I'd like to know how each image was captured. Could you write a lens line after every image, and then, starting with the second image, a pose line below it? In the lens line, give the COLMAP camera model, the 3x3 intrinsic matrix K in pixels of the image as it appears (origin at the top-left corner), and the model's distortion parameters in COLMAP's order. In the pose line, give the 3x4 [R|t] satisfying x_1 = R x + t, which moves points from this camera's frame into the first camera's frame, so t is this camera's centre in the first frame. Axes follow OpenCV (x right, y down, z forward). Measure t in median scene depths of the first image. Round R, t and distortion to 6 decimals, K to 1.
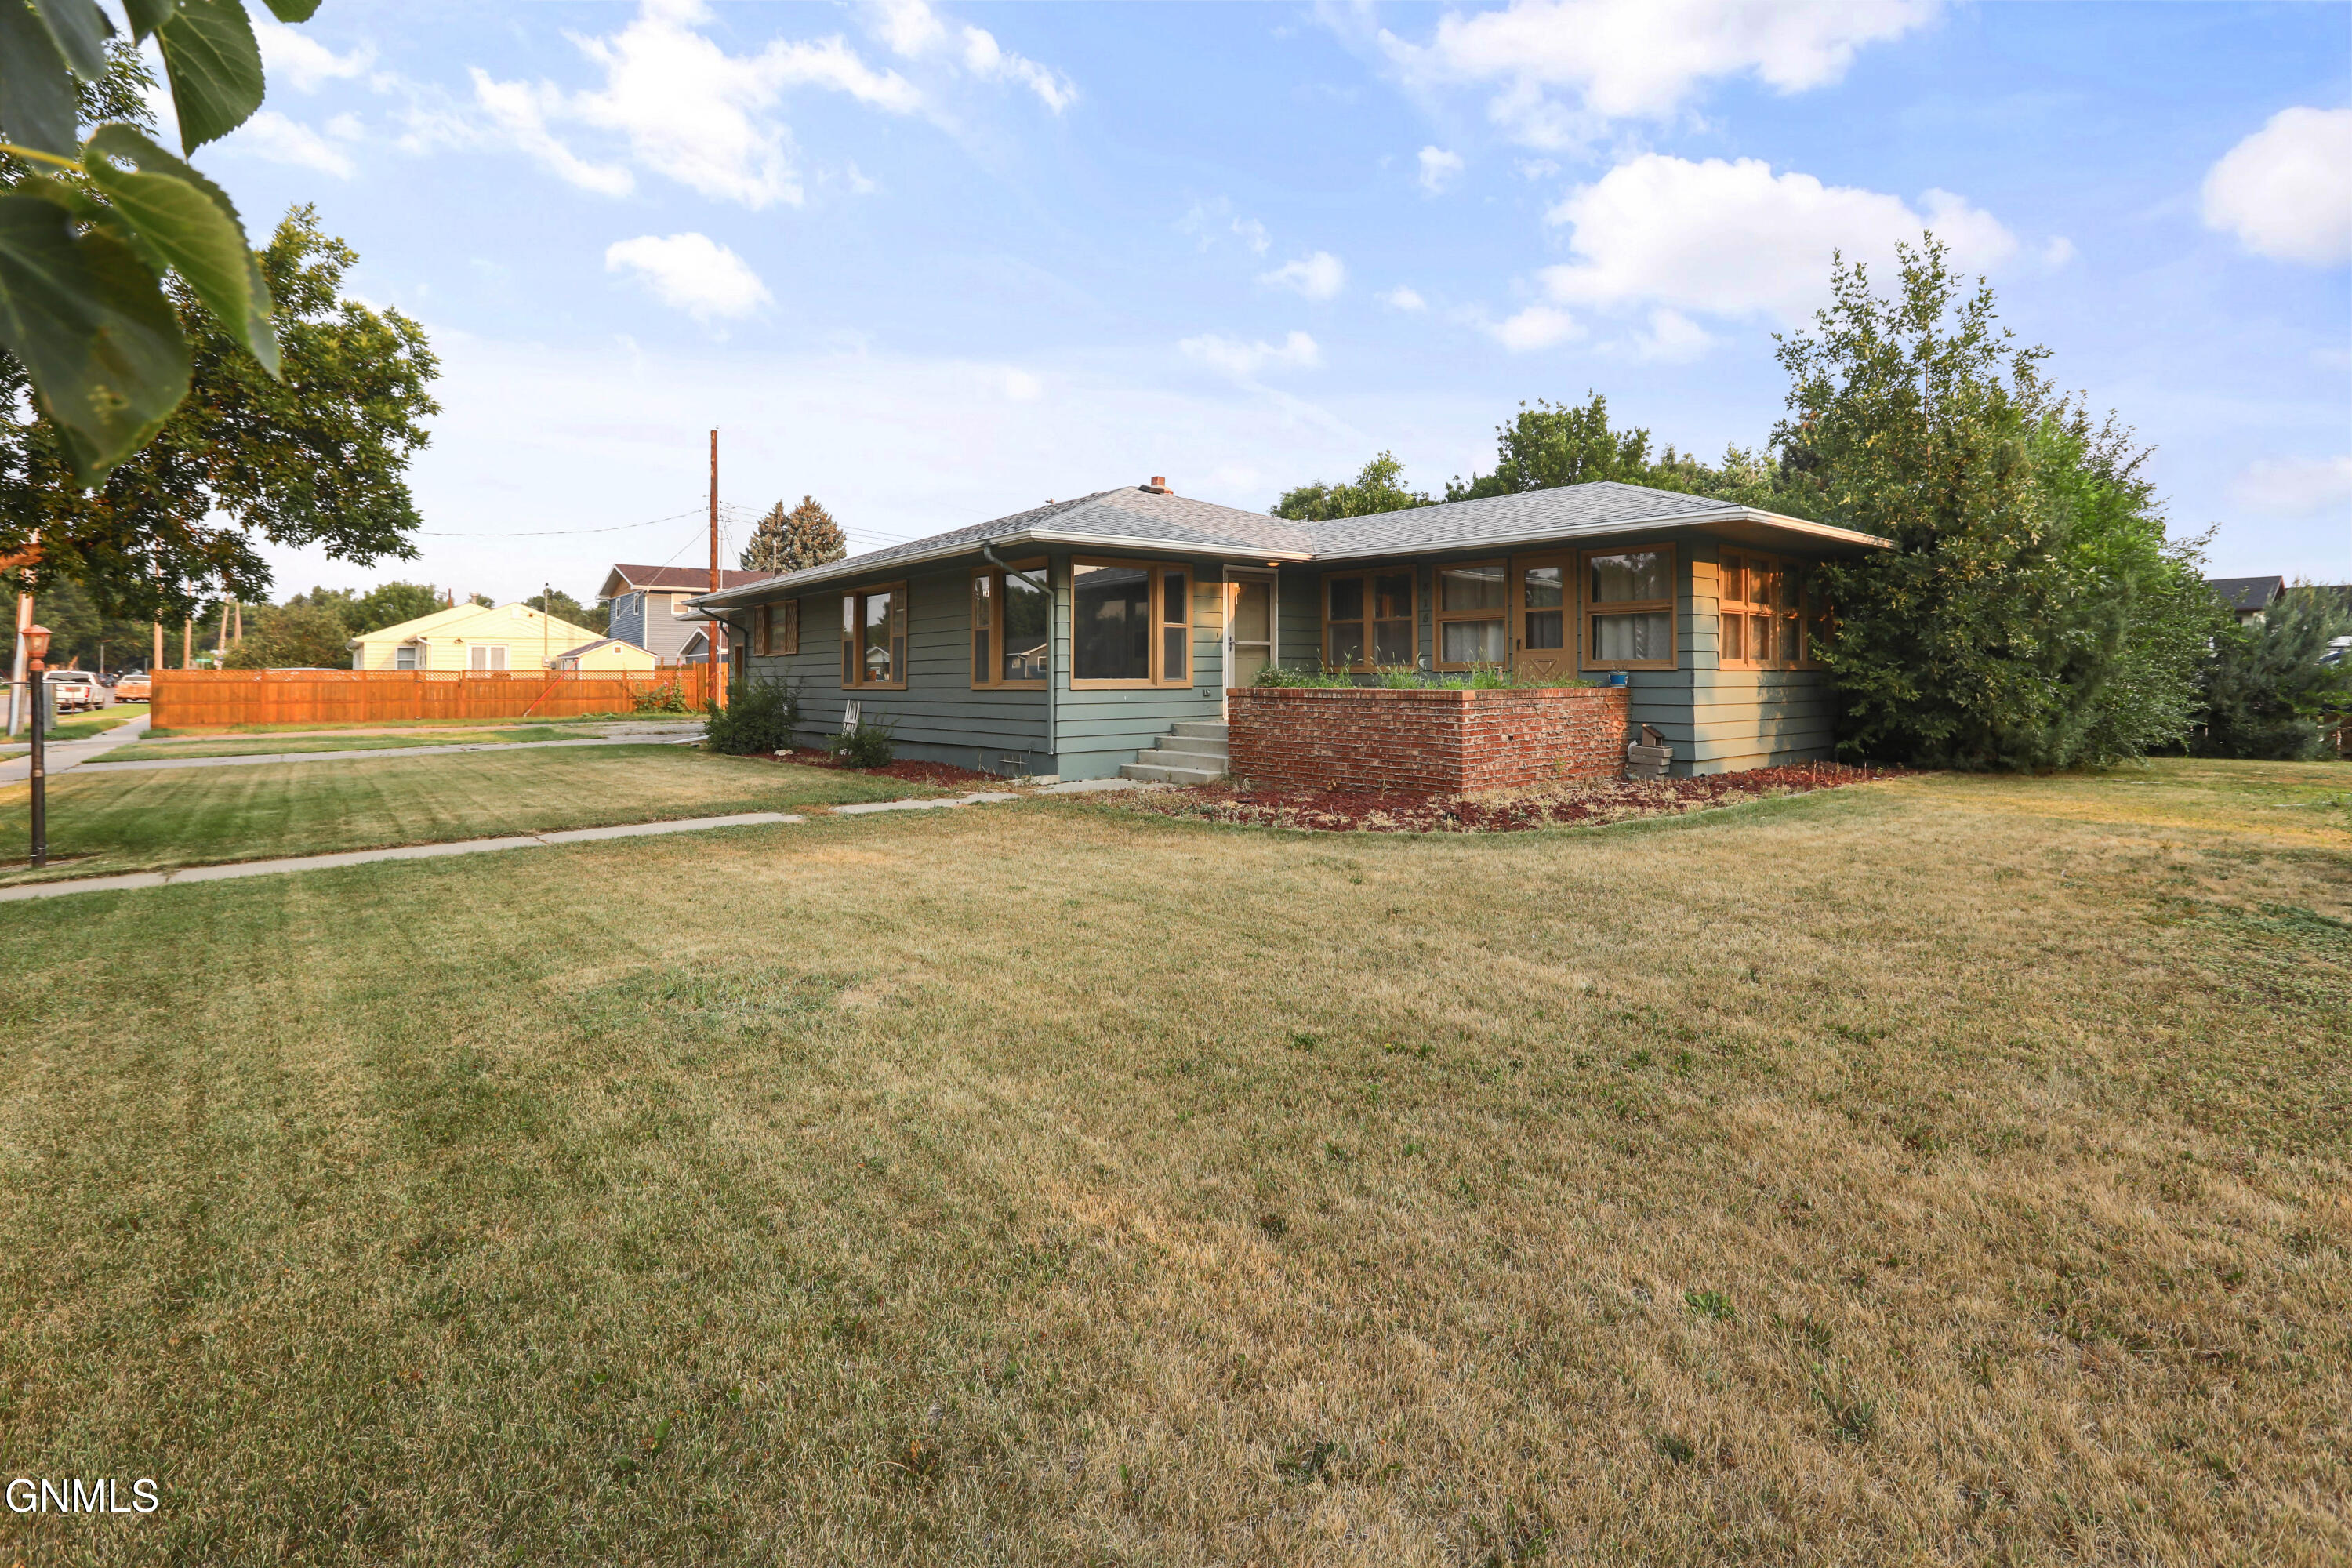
lens RADIAL K [[1071.0, 0, 1170.1], [0, 1071.0, 784.8], [0, 0, 1]] dist [-0.018587, 0.005807]
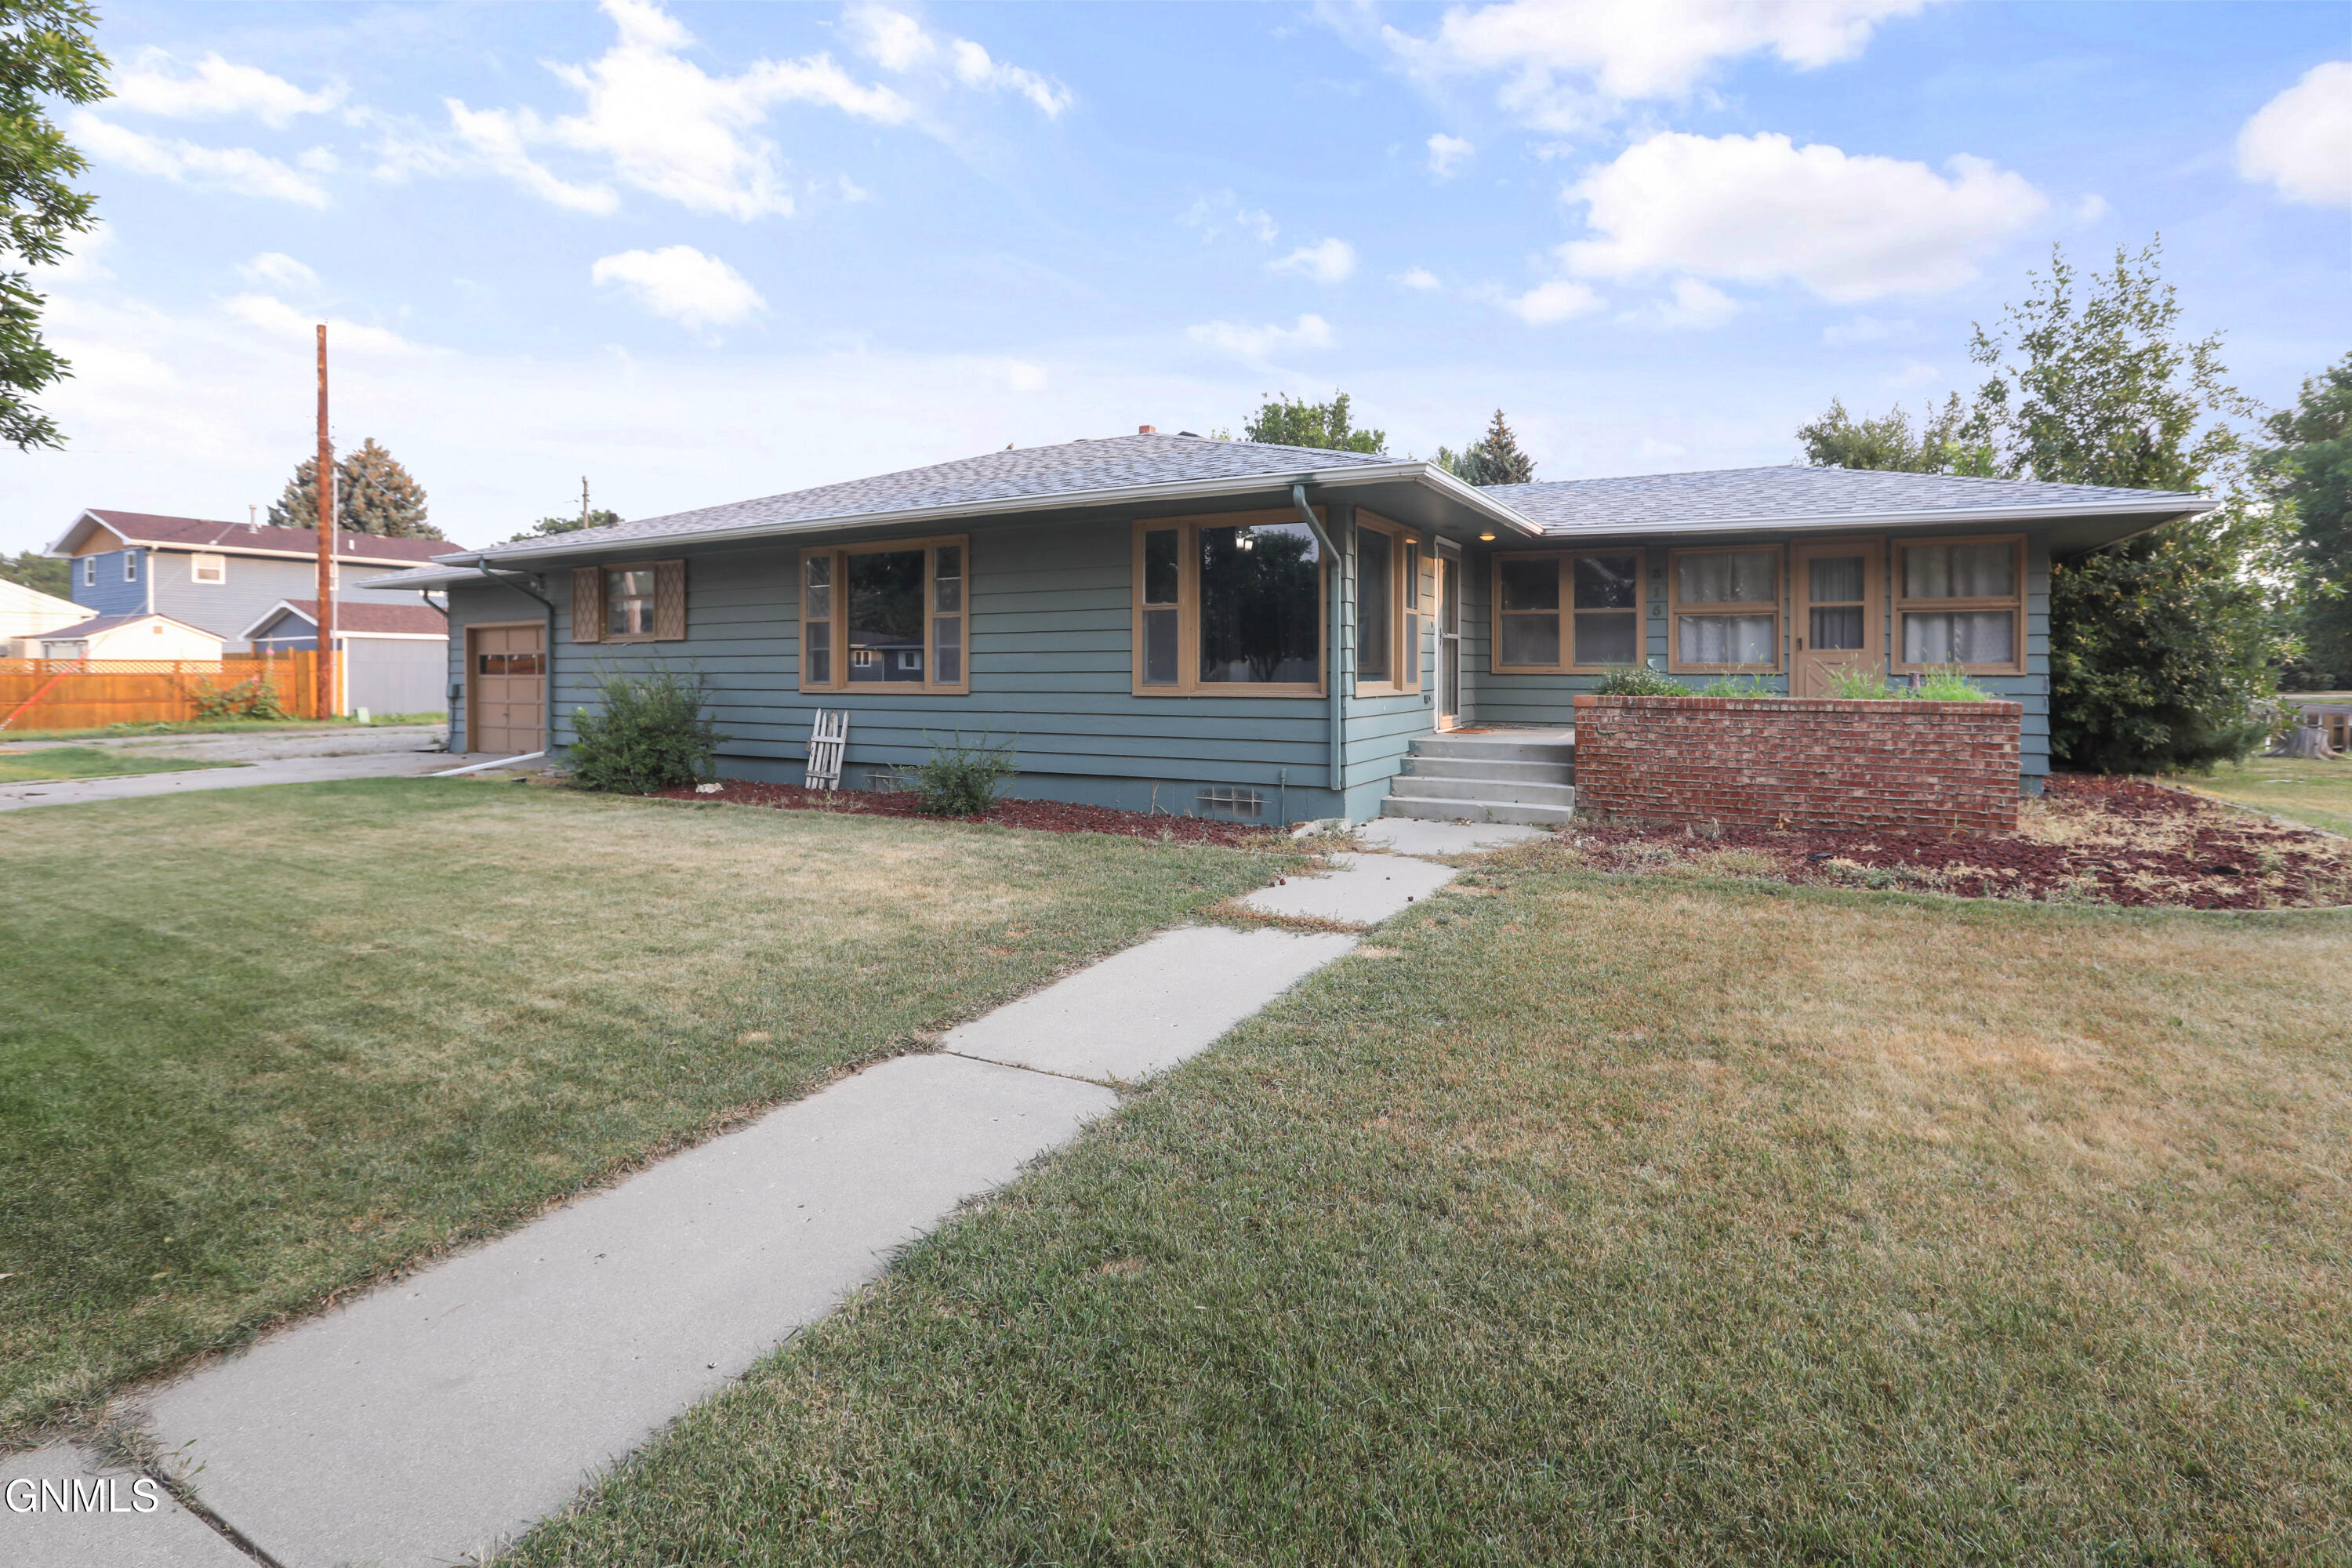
lens RADIAL K [[1071.0, 0, 1179.7], [0, 1071.0, 771.7], [0, 0, 1]] dist [-0.018587, 0.005807]
pose [[0.930389, -0.027528, 0.365537, -0.318556], [0.030428, 0.999535, -0.002174, -0.028491], [-0.365307, 0.013145, 0.930794, 0.262735]]
